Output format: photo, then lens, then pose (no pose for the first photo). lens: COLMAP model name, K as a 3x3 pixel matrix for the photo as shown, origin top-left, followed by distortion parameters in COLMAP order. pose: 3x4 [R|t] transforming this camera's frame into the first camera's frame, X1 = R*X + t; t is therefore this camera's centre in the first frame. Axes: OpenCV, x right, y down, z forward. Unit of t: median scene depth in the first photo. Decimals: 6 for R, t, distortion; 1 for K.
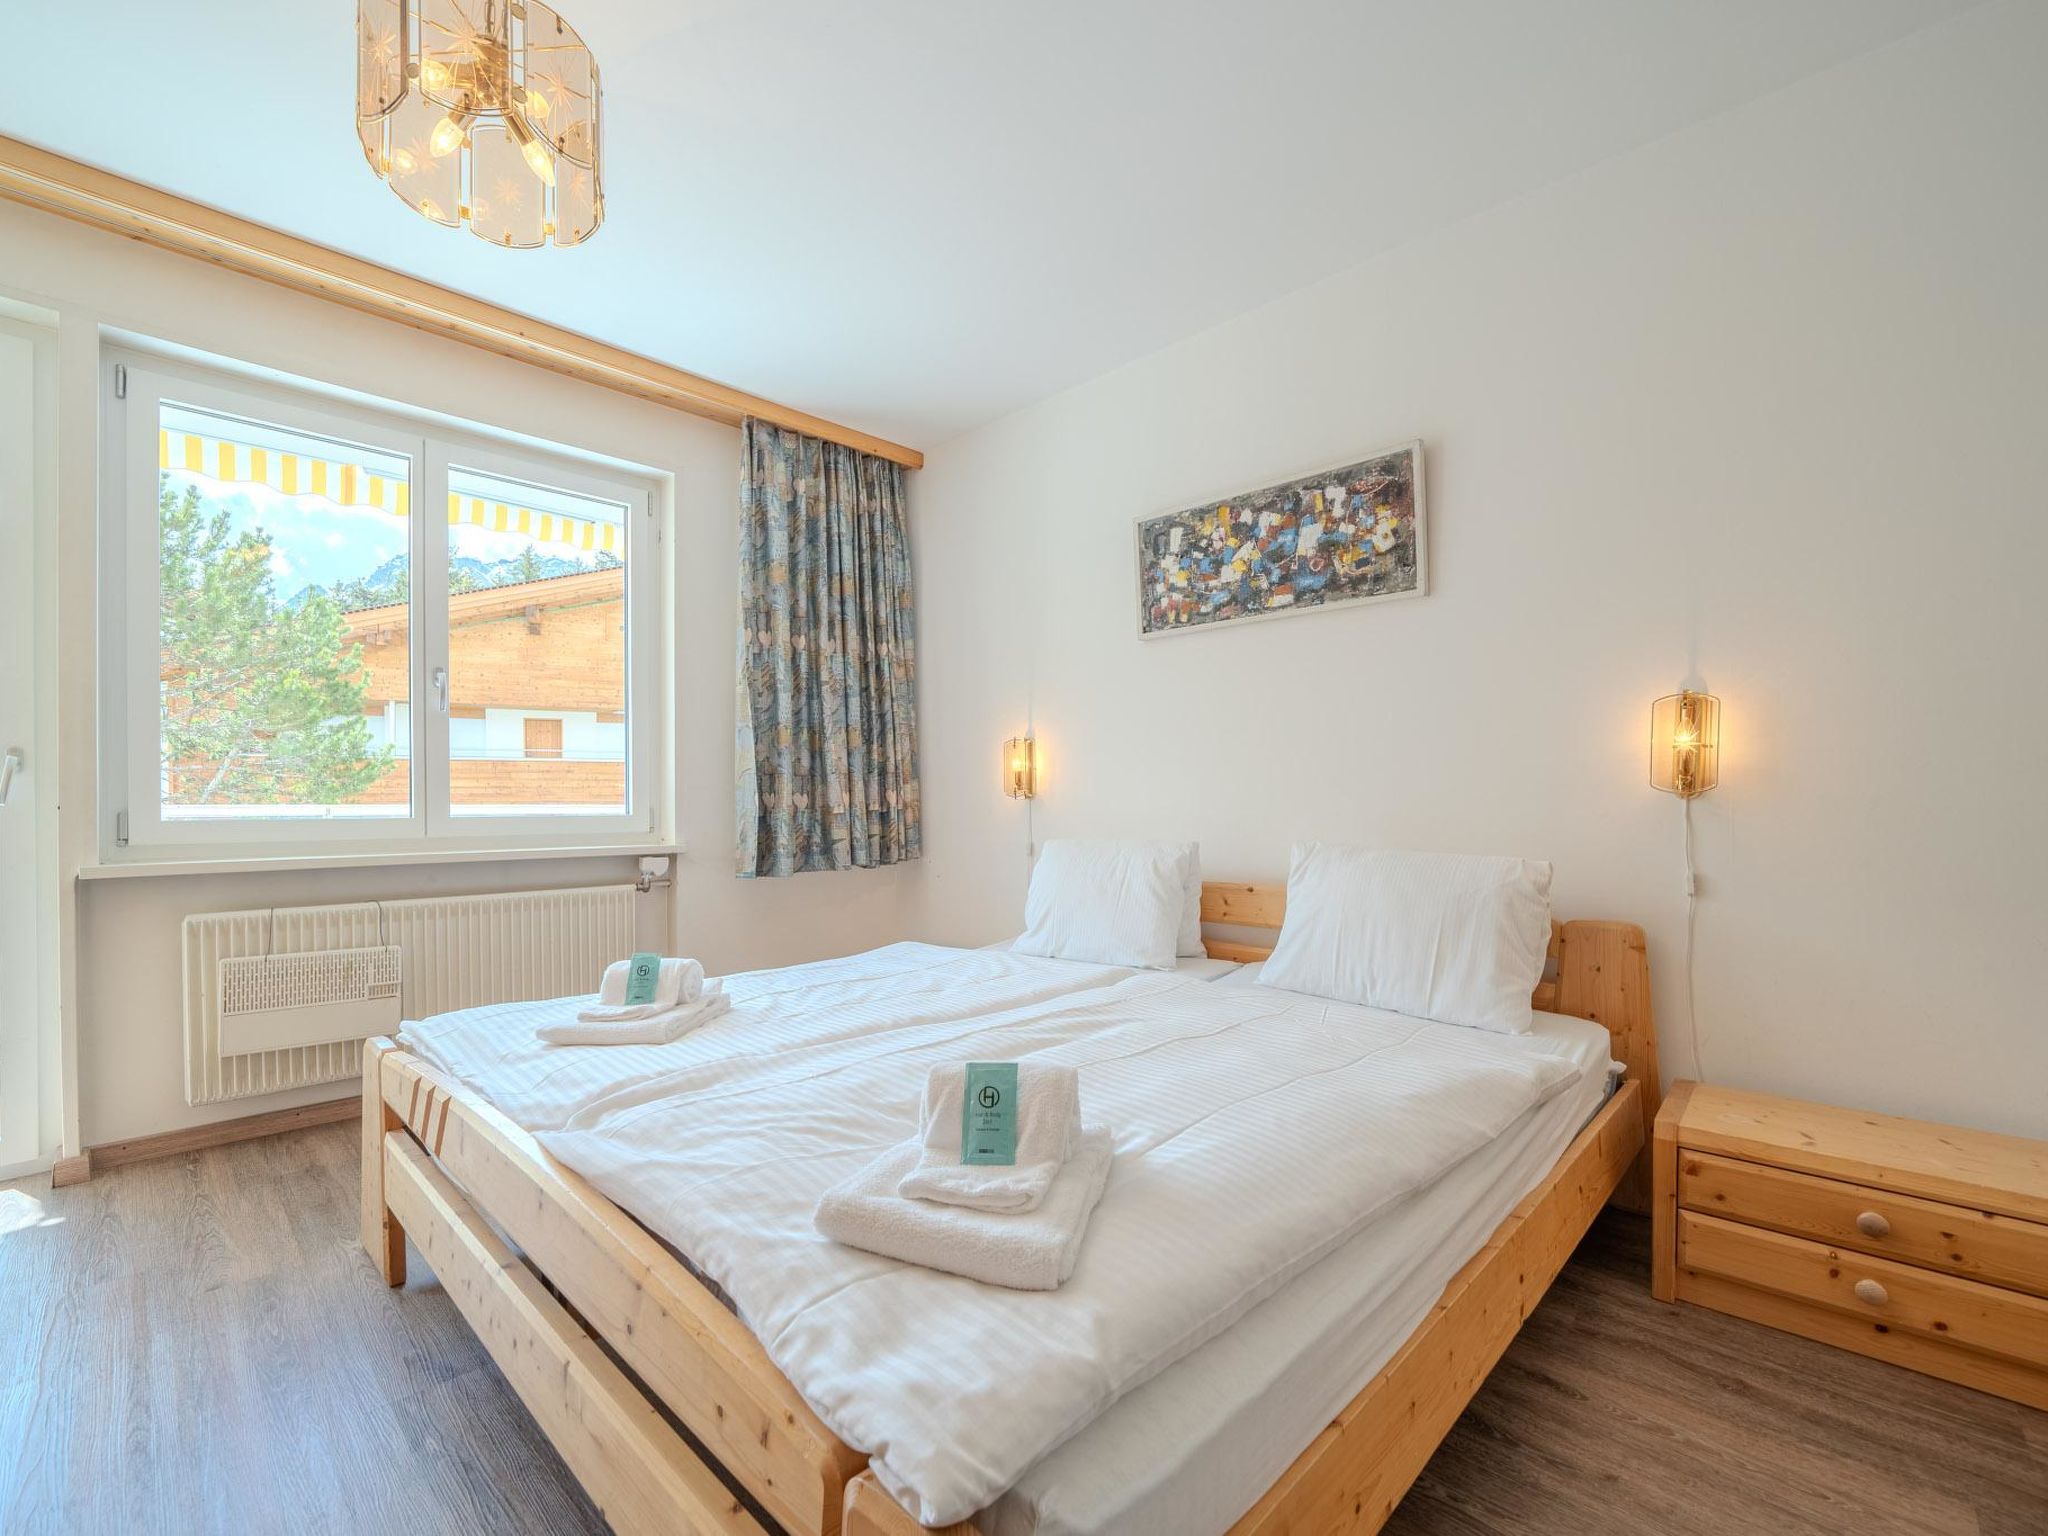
lens RADIAL K [[887.9, 0, 1016.9], [0, 887.9, 783.4], [0, 0, 1]] dist [-0.008416, 0.002552]
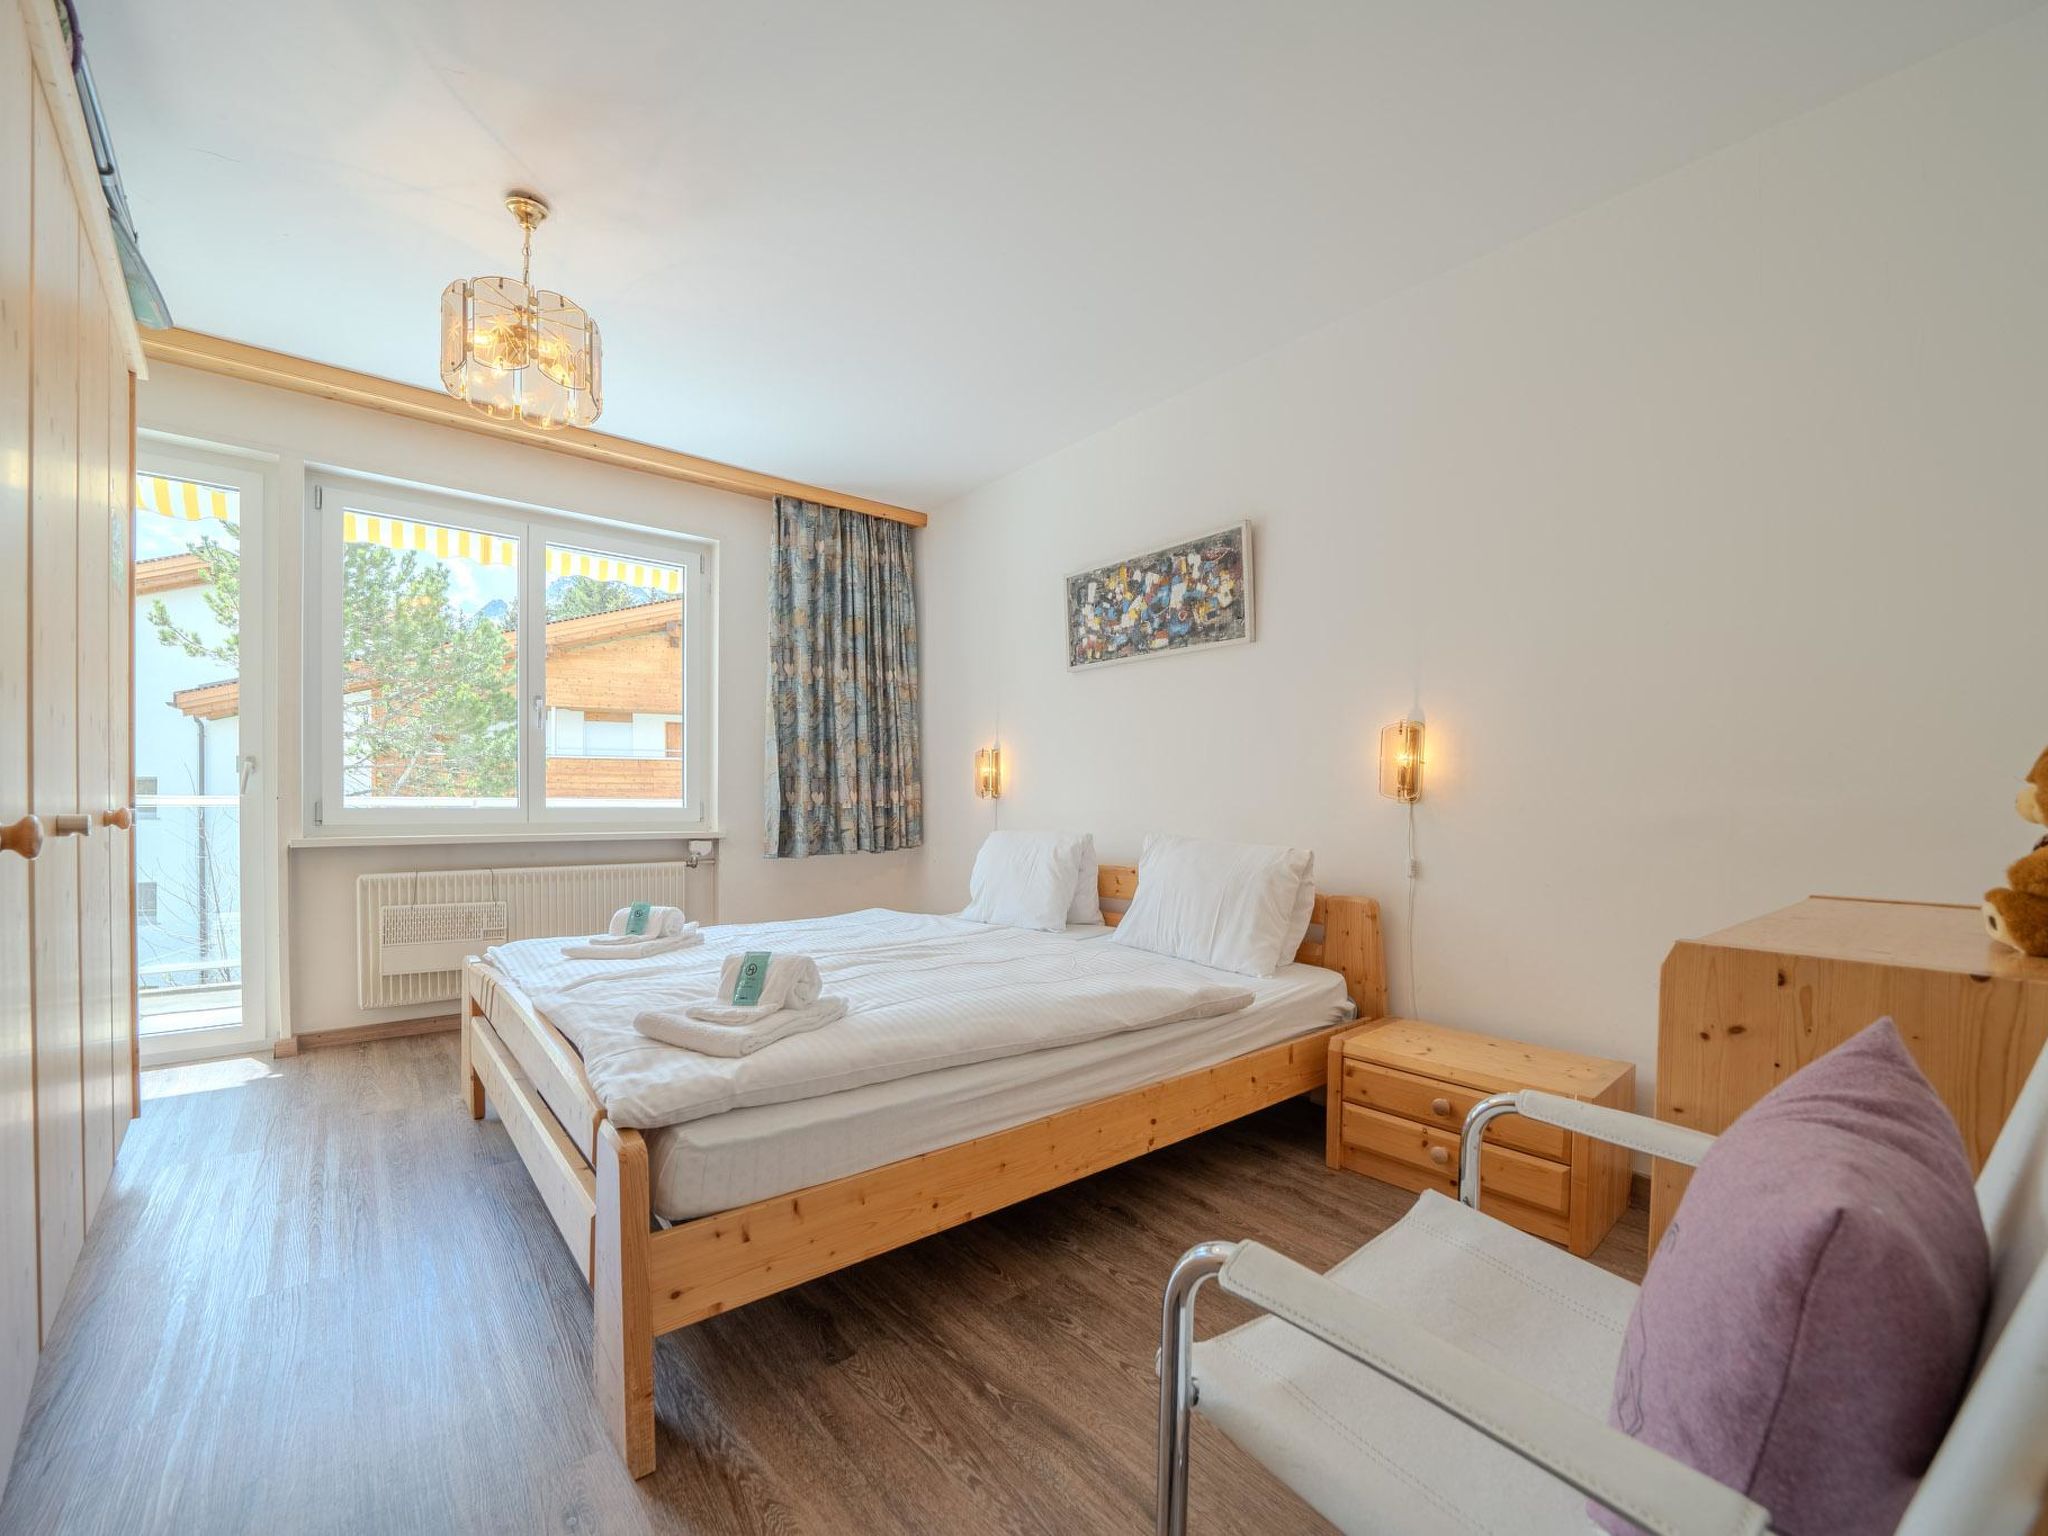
lens RADIAL K [[842.1, 0, 1039.2], [0, 842.1, 788.8], [0, 0, 1]] dist [-0.007155, -0.000764]
pose [[0.995468, 0.008483, -0.094717, 0.236199], [-0.007807, 0.999941, 0.007510, -0.006519], [0.094775, -0.006736, 0.995476, -0.203763]]
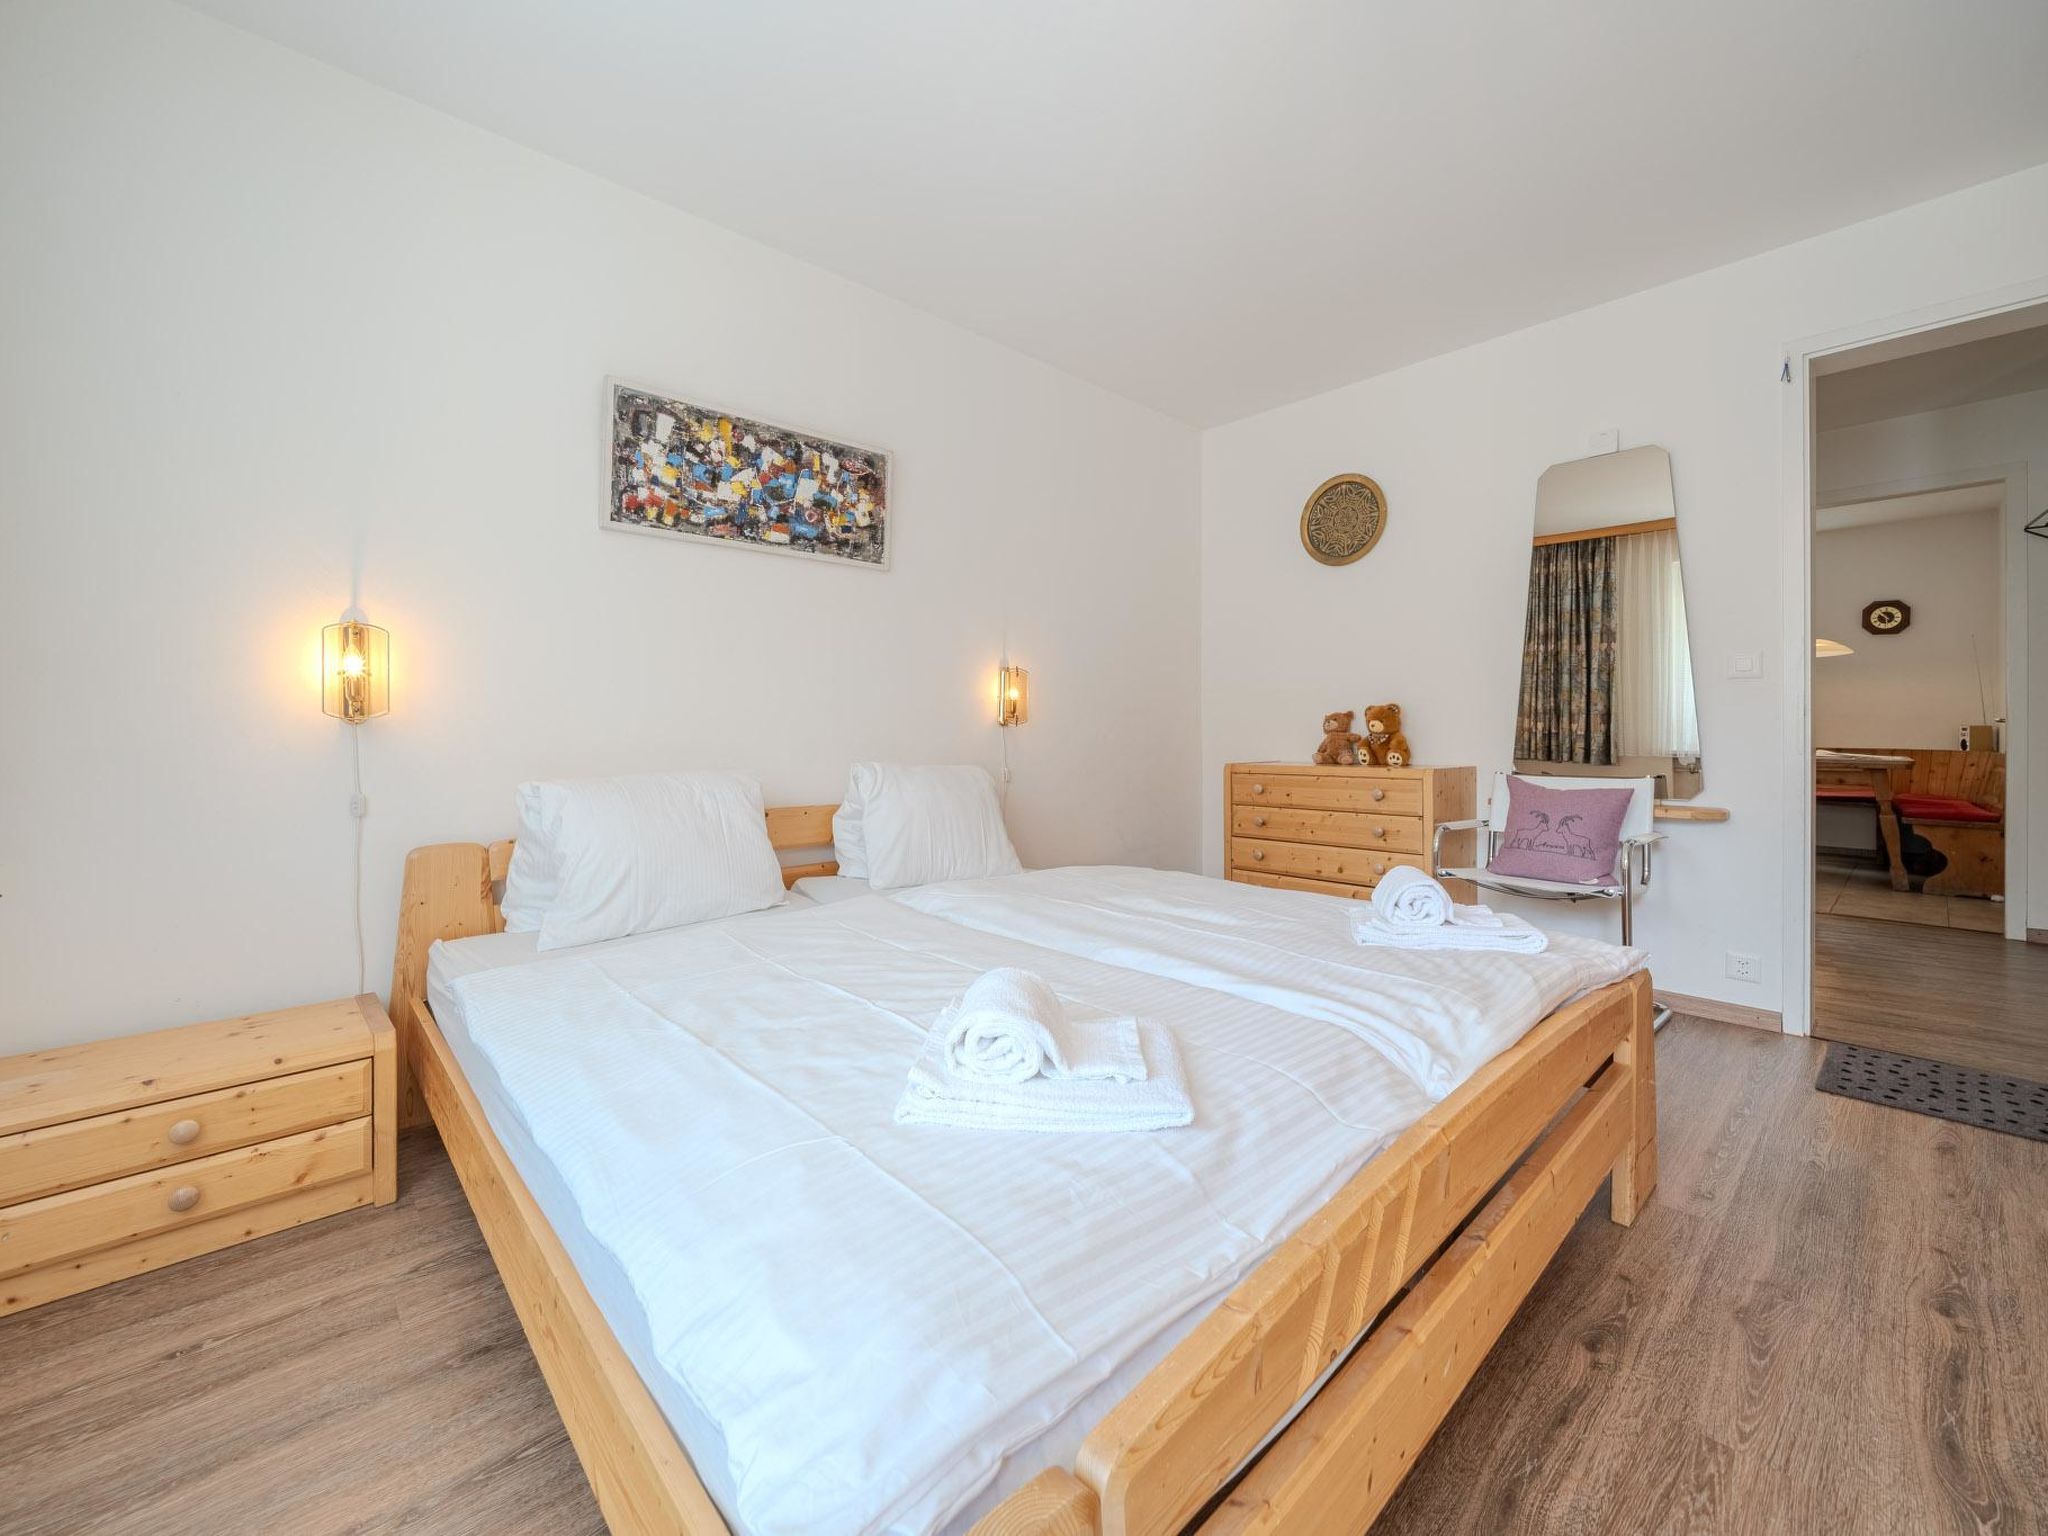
lens RADIAL K [[842.1, 0, 947.1], [0, 842.1, 733.9], [0, 0, 1]] dist [-0.007155, -0.000764]
pose [[0.076464, -0.009351, 0.997028, -0.680180], [-0.024607, 0.999634, 0.011263, 0.013163], [-0.996769, -0.025396, 0.076206, 0.696949]]
